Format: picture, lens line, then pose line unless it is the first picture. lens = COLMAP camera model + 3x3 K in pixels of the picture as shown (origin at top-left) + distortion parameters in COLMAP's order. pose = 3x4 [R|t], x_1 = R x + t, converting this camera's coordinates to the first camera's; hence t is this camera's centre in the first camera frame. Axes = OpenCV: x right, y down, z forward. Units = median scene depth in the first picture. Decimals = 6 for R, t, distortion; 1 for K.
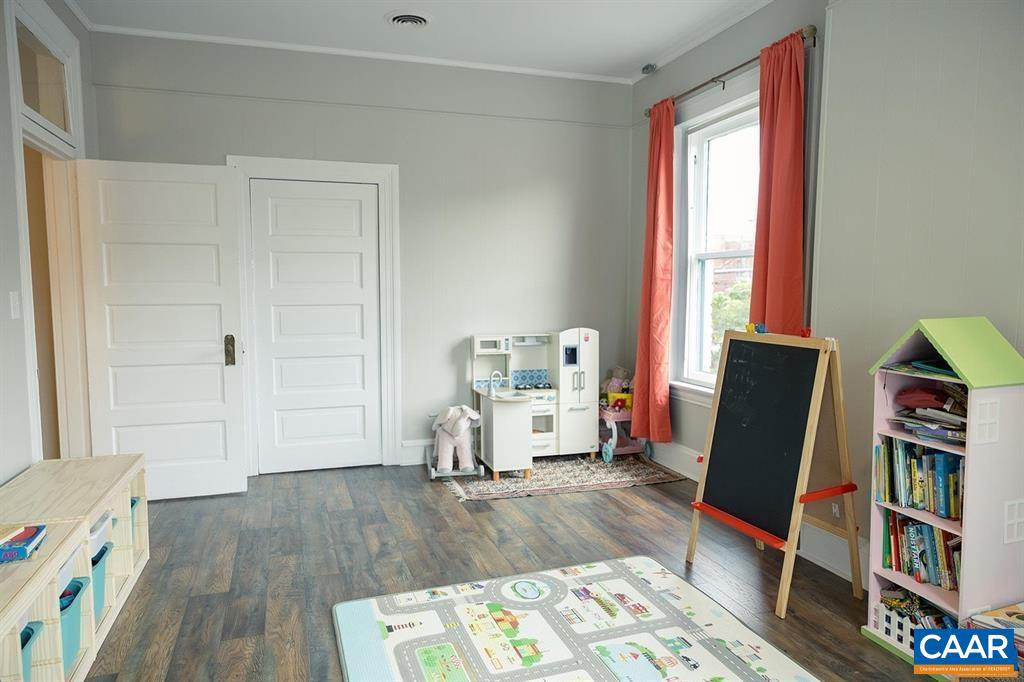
lens RADIAL K [[696.2, 0, 510.1], [0, 696.2, 343.6], [0, 0, 1]] dist [0.011754, 0.006610]
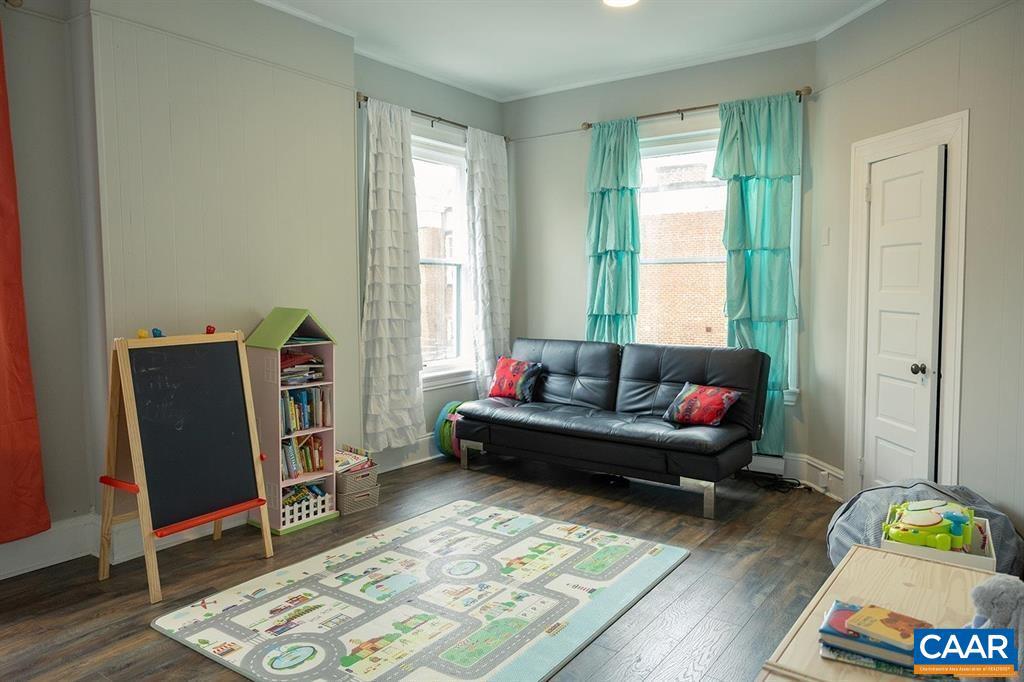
lens RADIAL K [[696.2, 0, 510.3], [0, 696.2, 337.2], [0, 0, 1]] dist [0.011754, 0.006610]
pose [[-0.585456, -0.062737, 0.808273, -0.838048], [0.073992, 0.988705, 0.130337, -0.123381], [-0.807321, 0.136112, -0.574201, 1.310544]]
